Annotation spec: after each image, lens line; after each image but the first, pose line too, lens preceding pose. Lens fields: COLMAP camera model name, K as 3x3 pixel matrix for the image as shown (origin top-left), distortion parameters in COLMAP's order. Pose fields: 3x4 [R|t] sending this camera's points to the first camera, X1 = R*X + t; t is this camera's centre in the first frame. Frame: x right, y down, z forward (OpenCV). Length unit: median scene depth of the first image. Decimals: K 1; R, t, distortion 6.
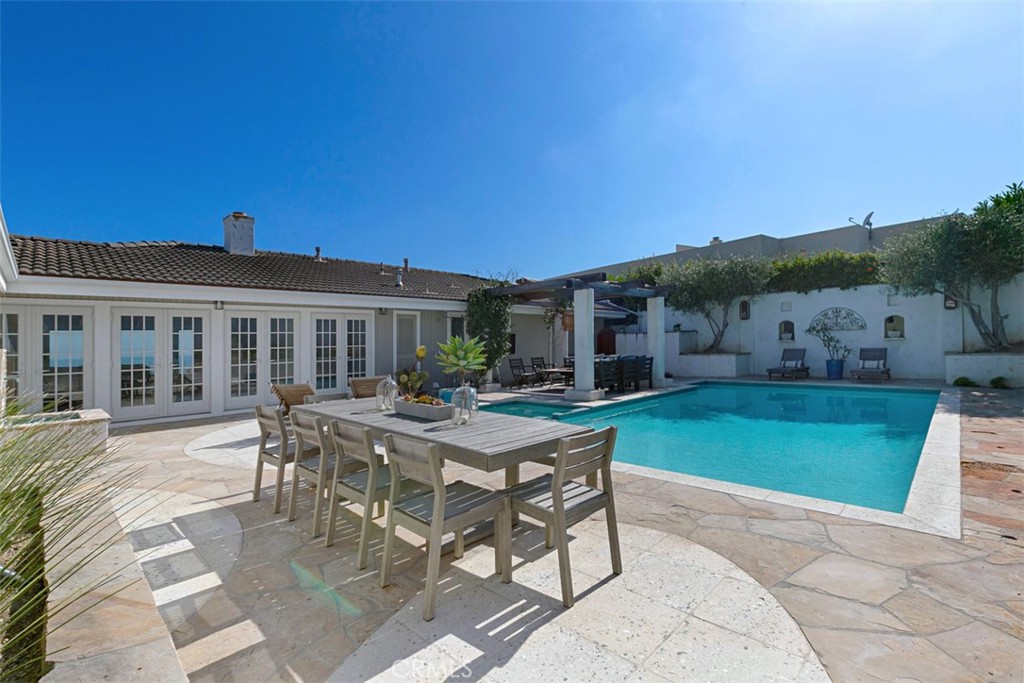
lens RADIAL K [[458.2, 0, 512.3], [0, 458.2, 355.3], [0, 0, 1]] dist [-0.000790, -0.000037]
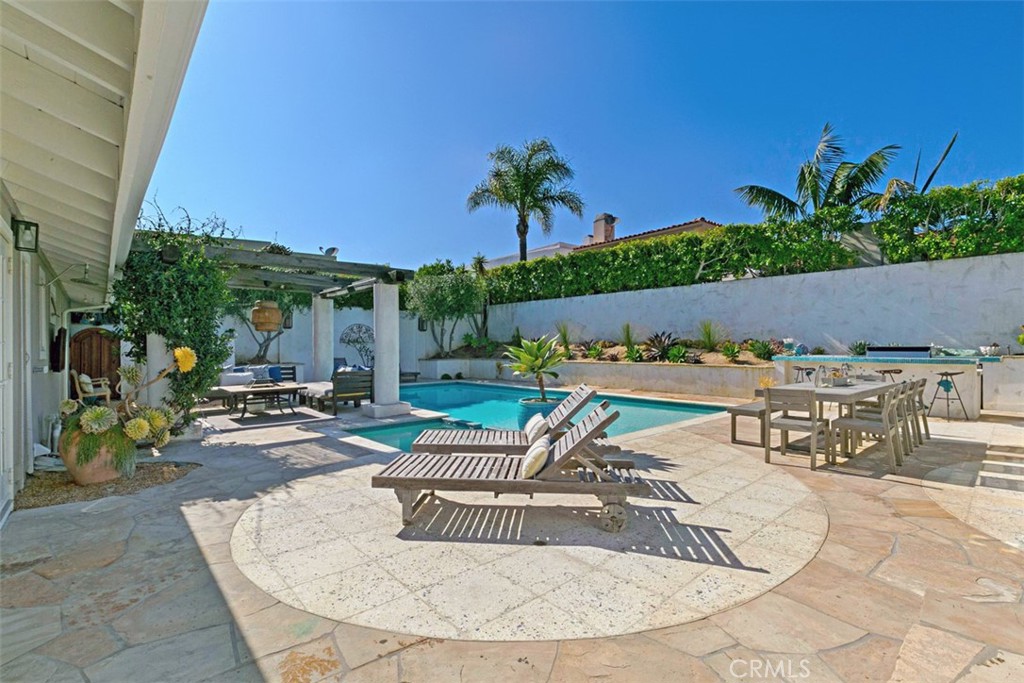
lens RADIAL K [[475.4, 0, 511.5], [0, 475.4, 360.0], [0, 0, 1]] dist [0.000529, 0.000010]
pose [[0.086796, -0.002238, 0.996224, -0.528714], [0.029725, 0.999558, -0.000345, 0.004429], [-0.995783, 0.029642, 0.086824, 0.507530]]
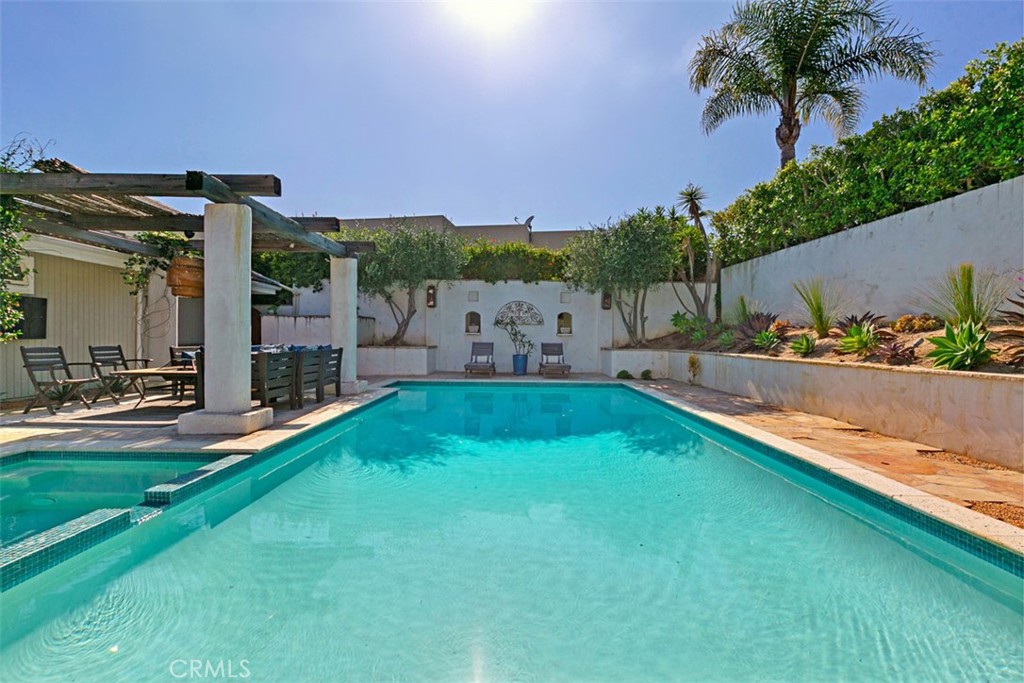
lens RADIAL K [[458.2, 0, 512.3], [0, 458.2, 355.3], [0, 0, 1]] dist [-0.000790, -0.000037]
pose [[0.718381, 0.005503, 0.695628, 0.026031], [-0.010579, 0.999939, 0.003015, 0.008286], [-0.695569, -0.009525, 0.718396, 0.324375]]
